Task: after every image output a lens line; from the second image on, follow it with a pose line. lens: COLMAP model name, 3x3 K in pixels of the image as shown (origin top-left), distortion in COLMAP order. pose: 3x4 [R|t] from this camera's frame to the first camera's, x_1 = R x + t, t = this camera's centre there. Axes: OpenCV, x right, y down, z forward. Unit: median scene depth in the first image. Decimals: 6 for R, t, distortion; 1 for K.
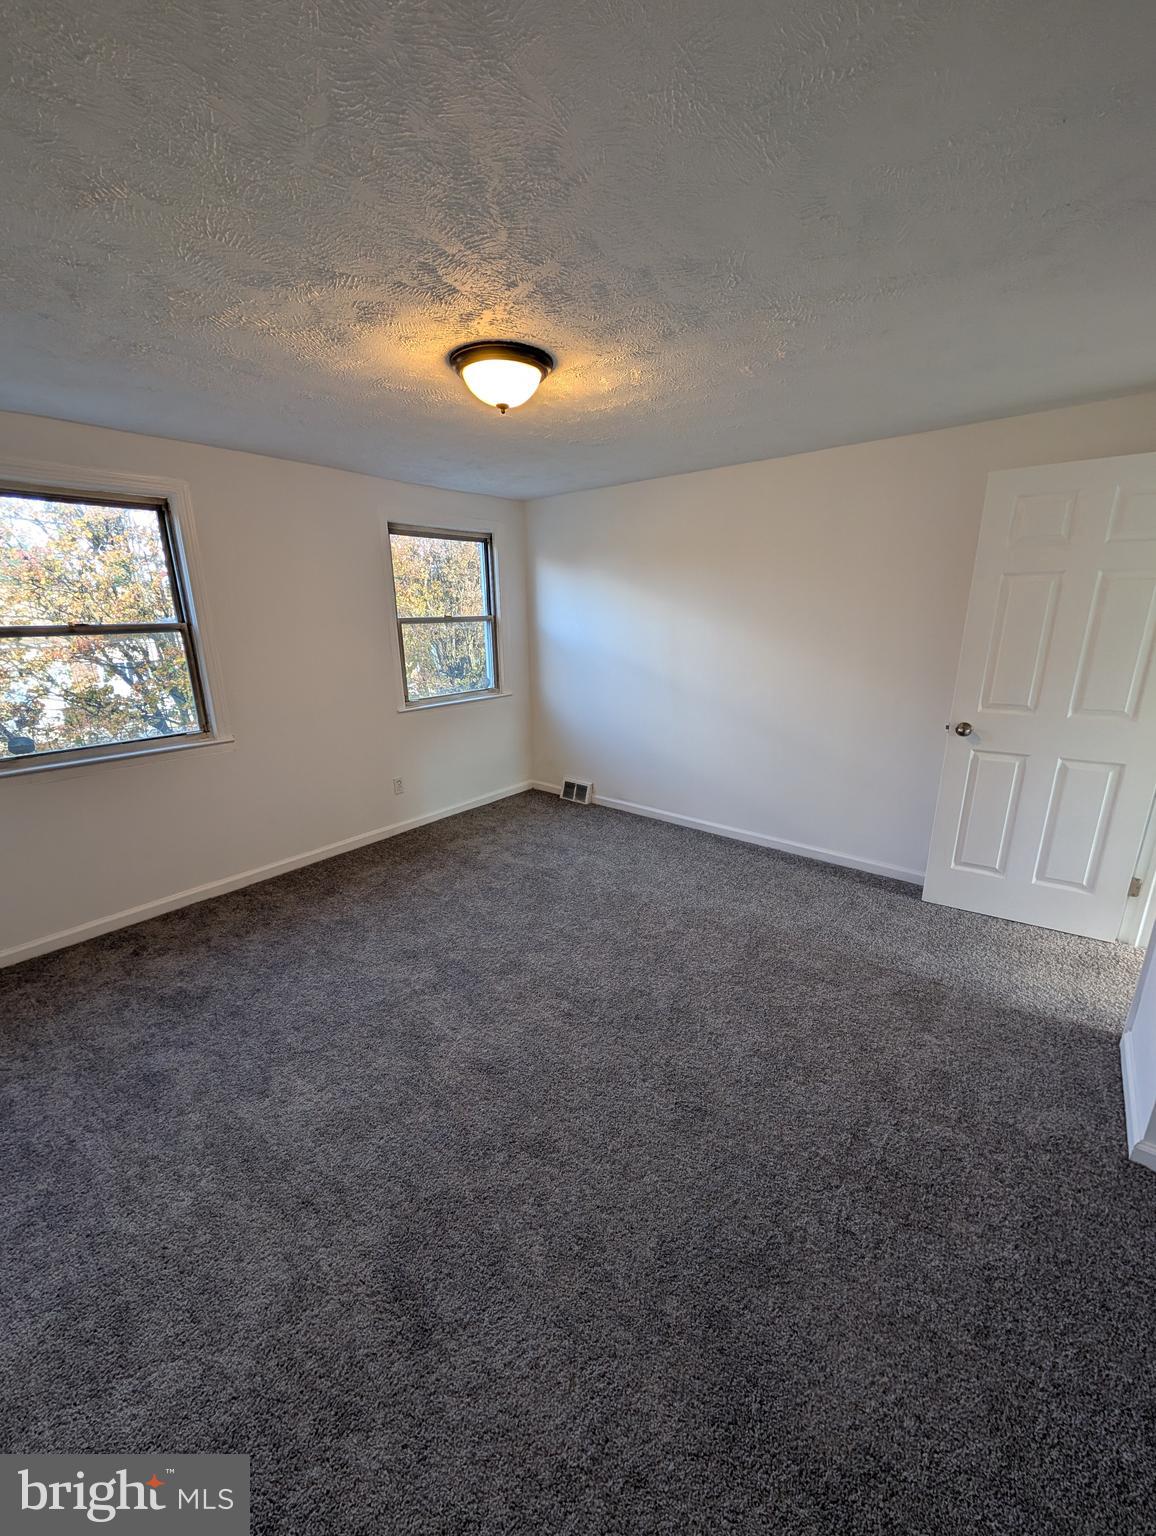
lens RADIAL K [[583.1, 0, 578.0], [0, 583.1, 768.0], [0, 0, 1]] dist [-0.000702, -0.000024]
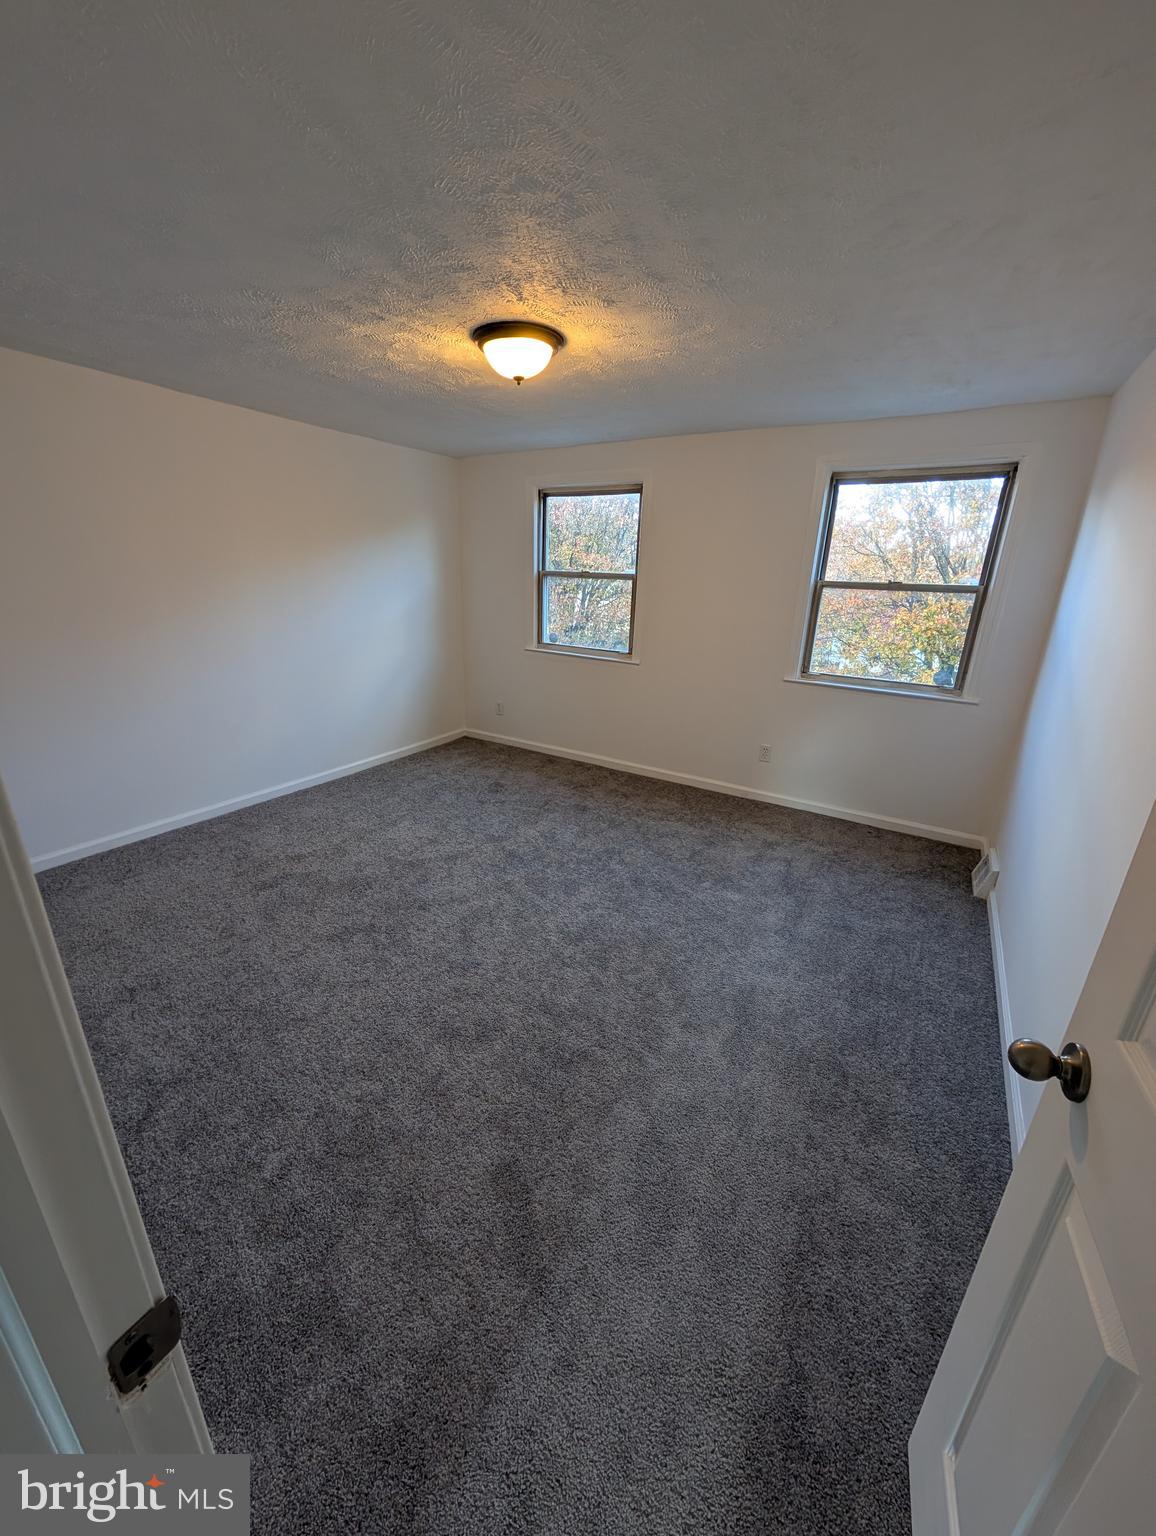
lens RADIAL K [[582.4, 0, 577.3], [0, 582.4, 770.7], [0, 0, 1]] dist [-0.001250, 0.000017]
pose [[0.135215, 0.342025, -0.929912, 0.572441], [-0.291395, 0.910752, 0.292607, -0.138716], [0.946998, 0.231407, 0.222811, 0.494788]]
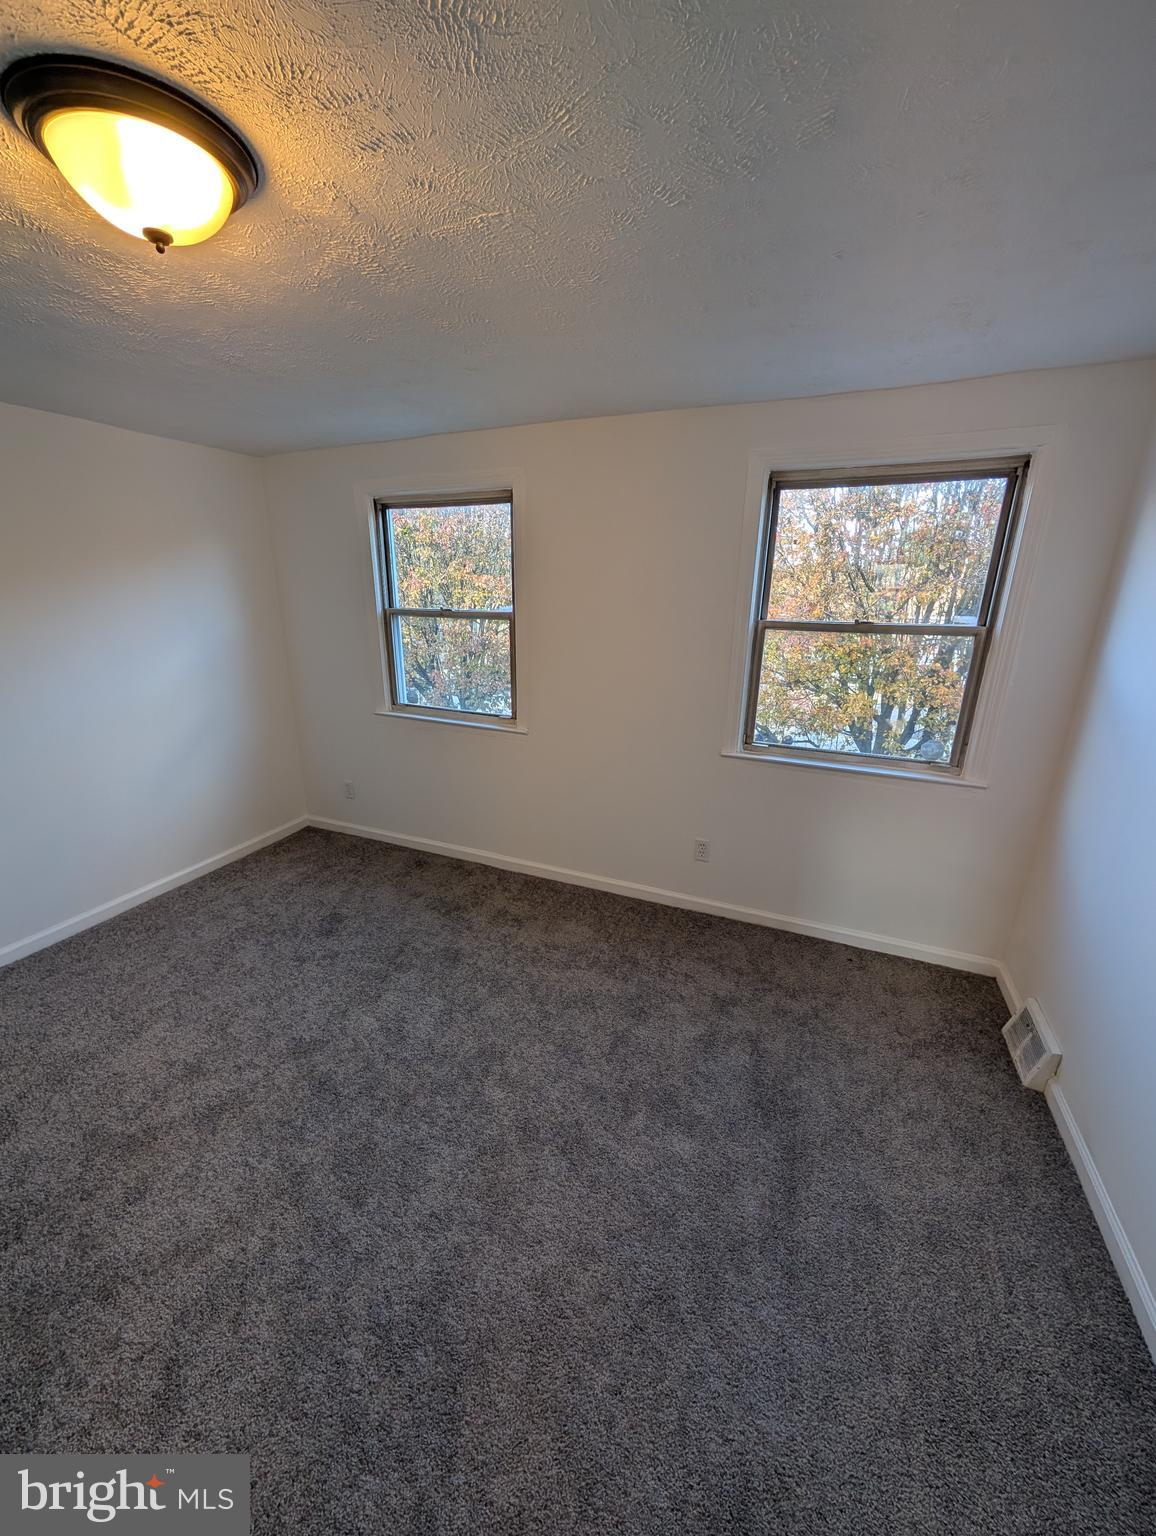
lens RADIAL K [[582.4, 0, 577.3], [0, 582.4, 770.7], [0, 0, 1]] dist [-0.001250, 0.000017]
pose [[0.280997, 0.306677, -0.909390, 0.277782], [-0.266606, 0.935216, 0.233007, -0.191196], [0.921934, 0.176975, 0.344555, 0.595829]]
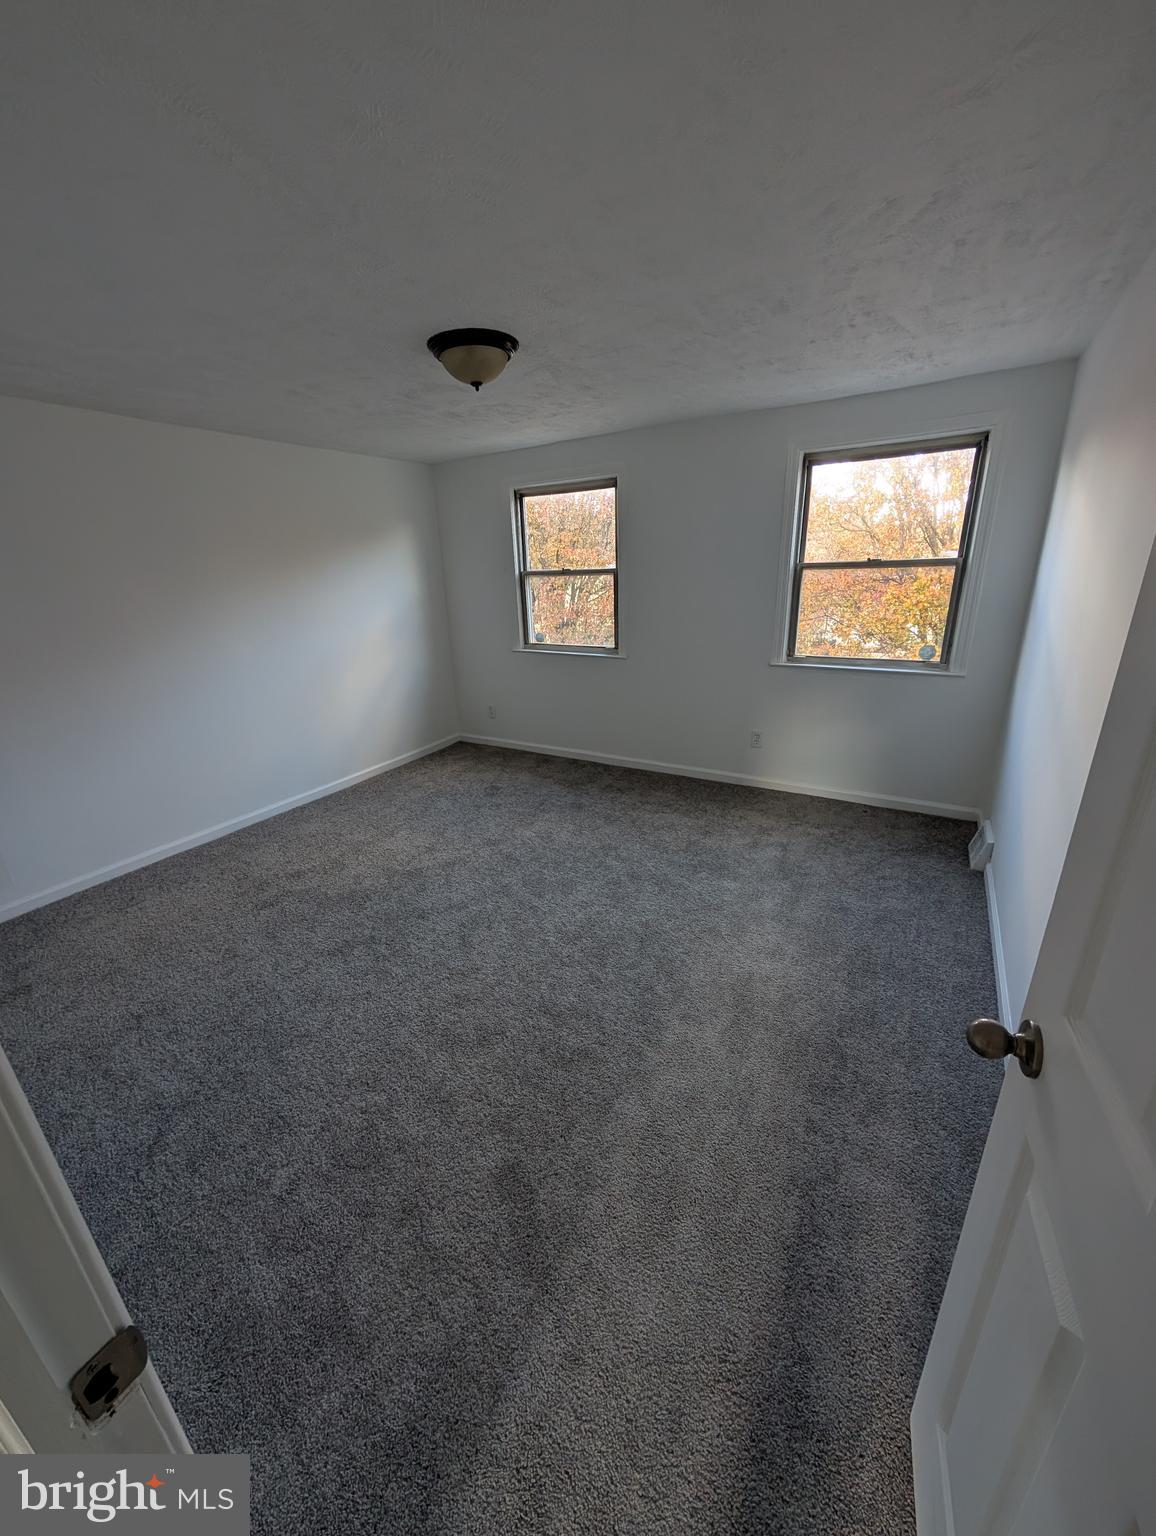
lens RADIAL K [[582.4, 0, 577.3], [0, 582.4, 770.7], [0, 0, 1]] dist [-0.001250, 0.000017]
pose [[0.150864, 0.340558, -0.928041, 0.576134], [-0.227944, 0.925472, 0.302561, -0.149456], [0.961916, 0.165895, 0.217249, 0.510871]]
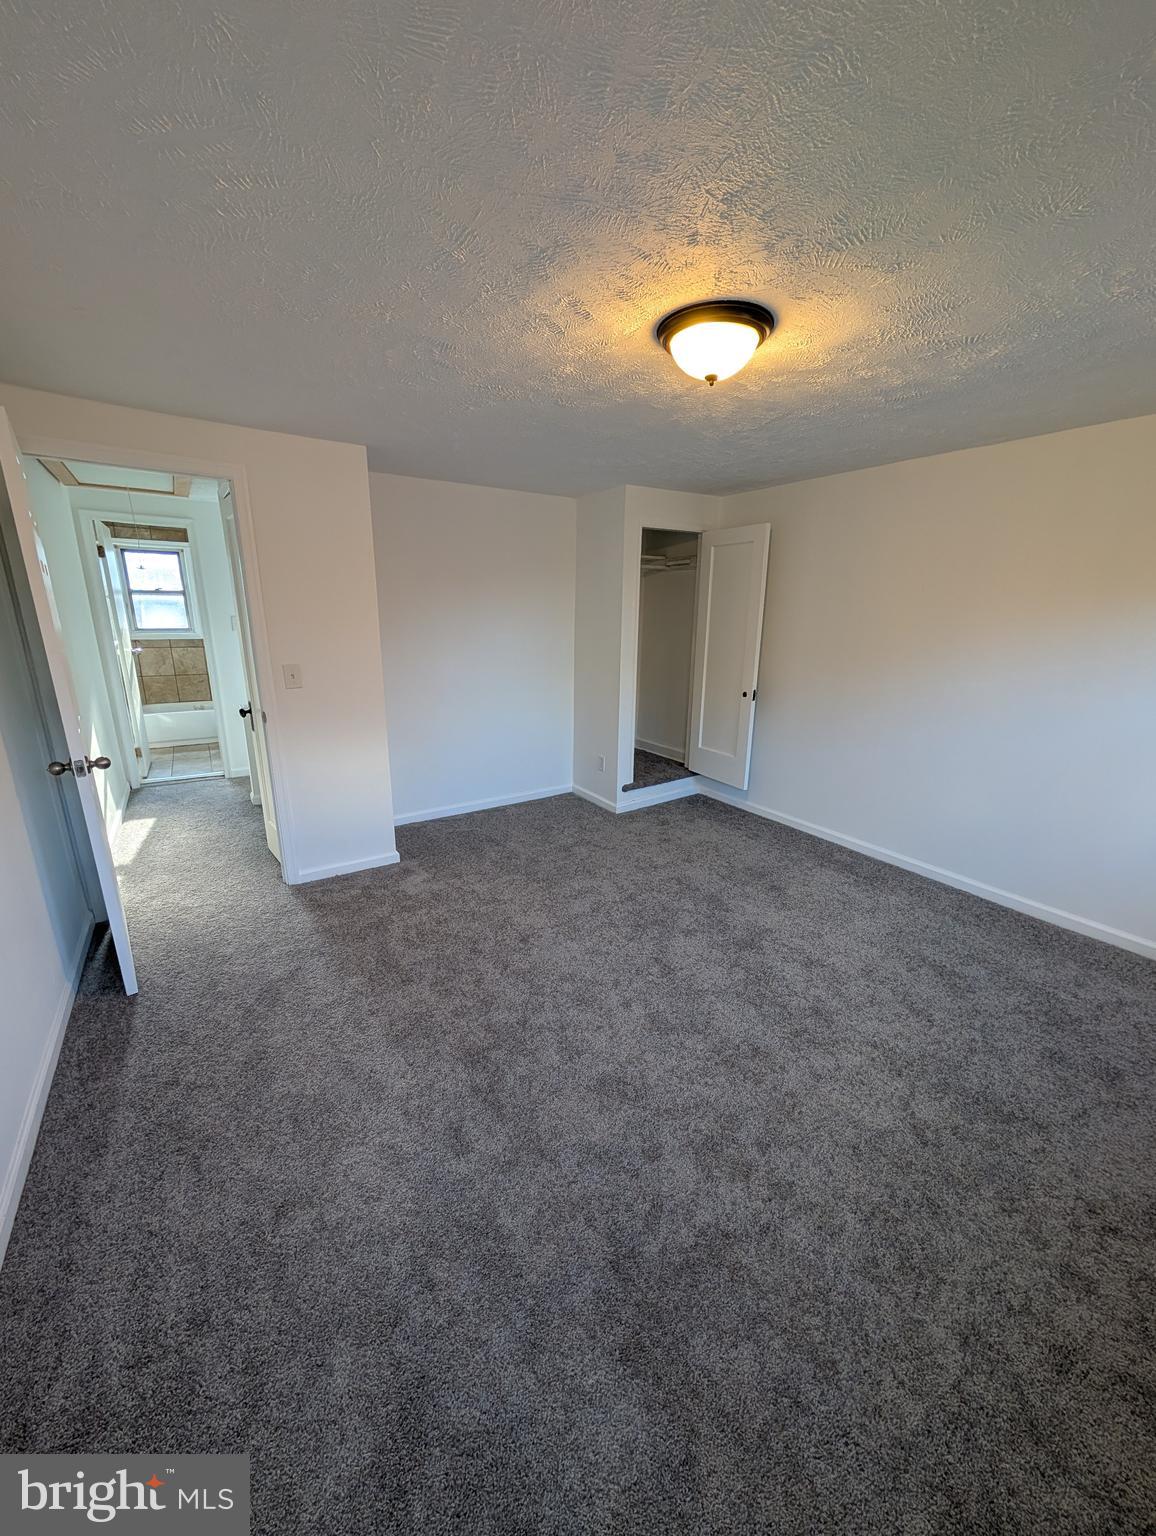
lens RADIAL K [[582.4, 0, 577.3], [0, 582.4, 770.7], [0, 0, 1]] dist [-0.001250, 0.000017]
pose [[-0.957501, -0.077784, 0.277743, -0.106574], [0.074286, 0.863959, 0.498052, -0.256069], [-0.278699, 0.497518, -0.821464, 0.993259]]
